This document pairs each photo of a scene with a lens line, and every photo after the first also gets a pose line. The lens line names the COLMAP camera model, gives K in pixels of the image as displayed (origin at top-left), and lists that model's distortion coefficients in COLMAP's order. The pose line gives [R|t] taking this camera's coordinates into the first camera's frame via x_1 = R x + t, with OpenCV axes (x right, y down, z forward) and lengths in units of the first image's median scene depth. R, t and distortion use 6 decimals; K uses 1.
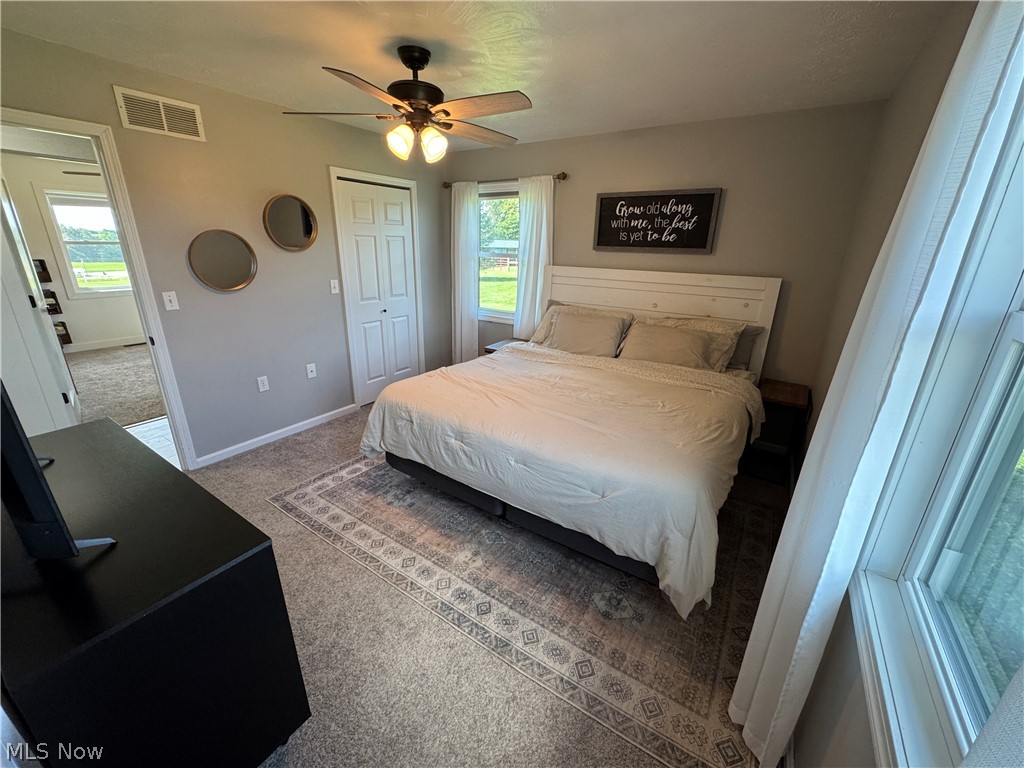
lens RADIAL K [[408.2, 0, 511.7], [0, 408.2, 383.4], [0, 0, 1]] dist [-0.002869, -0.000168]
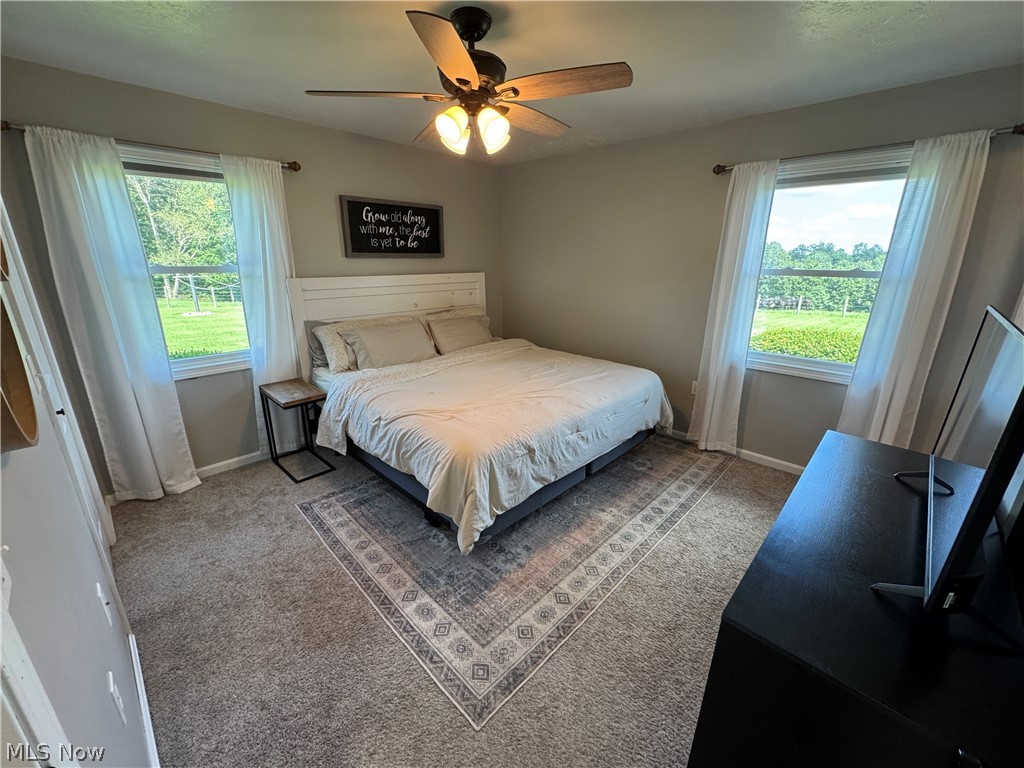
lens RADIAL K [[408.2, 0, 511.6], [0, 408.2, 383.7], [0, 0, 1]] dist [-0.002869, -0.000168]
pose [[0.185467, -0.312831, 0.931525, -0.765308], [0.318187, 0.916017, 0.244272, -0.201159], [-0.929709, 0.251095, 0.269430, 0.562707]]
